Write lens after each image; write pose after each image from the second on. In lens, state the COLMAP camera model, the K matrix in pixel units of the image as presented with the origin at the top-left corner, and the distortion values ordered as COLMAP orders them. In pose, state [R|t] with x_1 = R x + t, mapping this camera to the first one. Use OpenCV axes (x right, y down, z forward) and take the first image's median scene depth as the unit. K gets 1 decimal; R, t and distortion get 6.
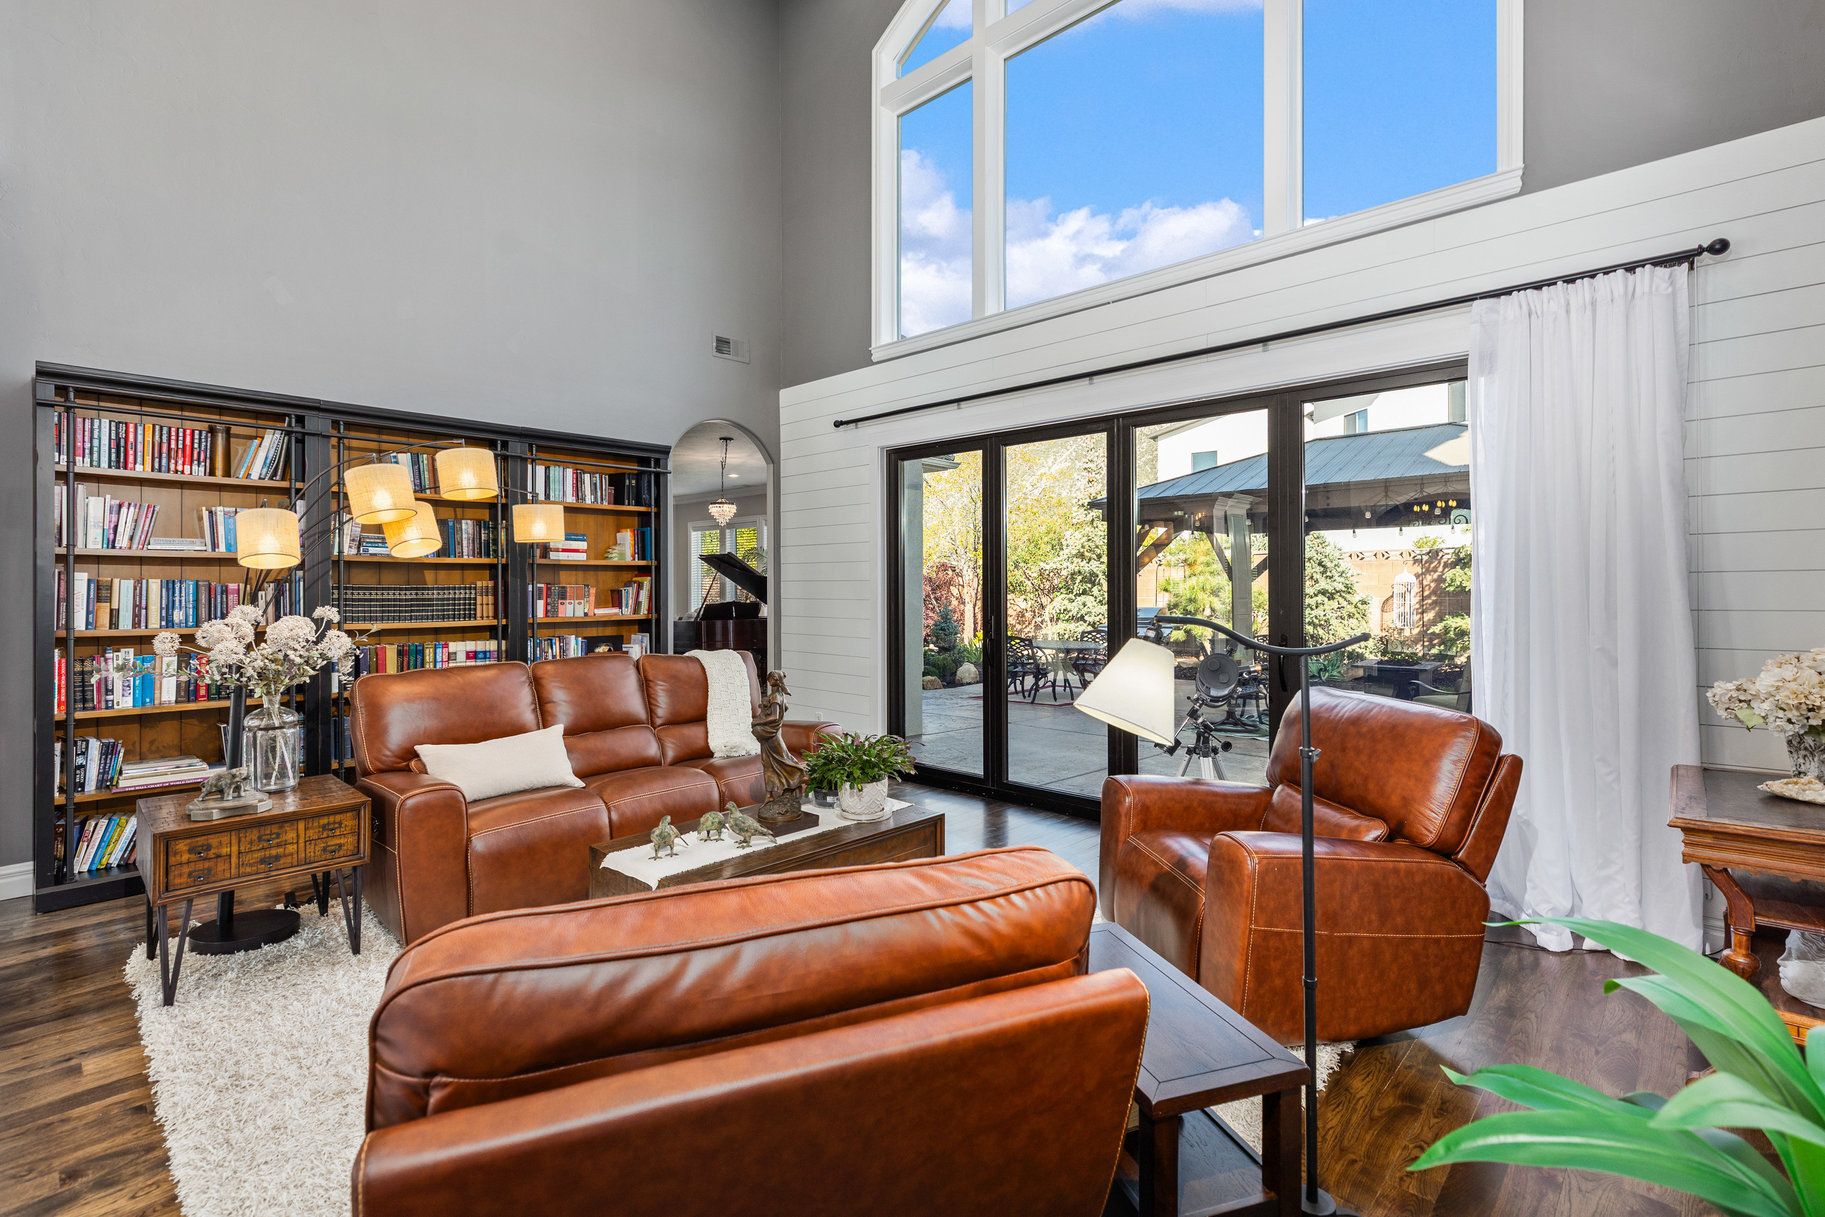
lens RADIAL K [[818.6, 0, 922.4], [0, 818.6, 599.4], [0, 0, 1]] dist [0.003147, 0.000499]
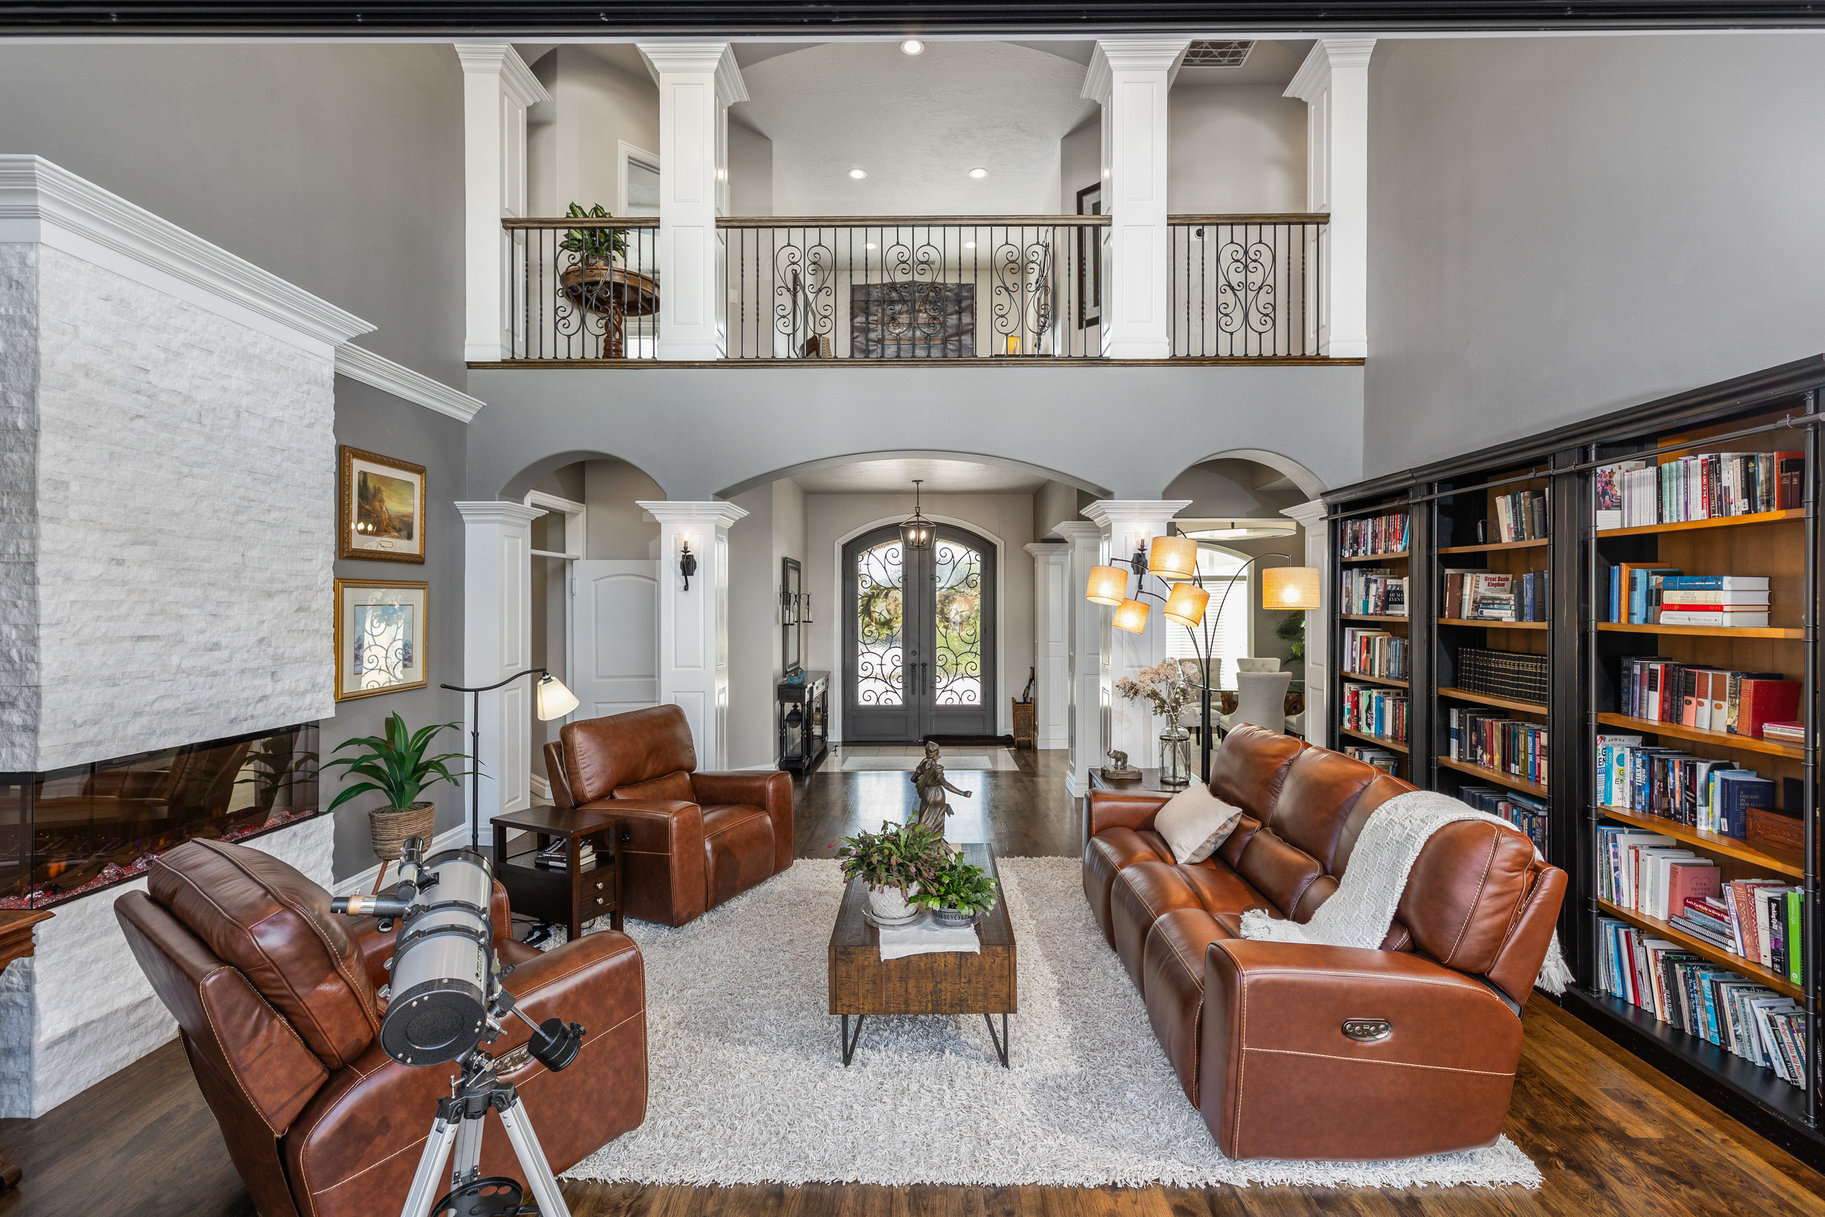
lens RADIAL K [[818.6, 0, 922.4], [0, 818.6, 599.4], [0, 0, 1]] dist [0.003147, 0.000499]
pose [[-0.735253, 0.000407, -0.677792, 0.675575], [-0.008762, 0.999911, 0.010106, -0.138679], [0.677736, 0.013369, -0.735184, 2.198069]]
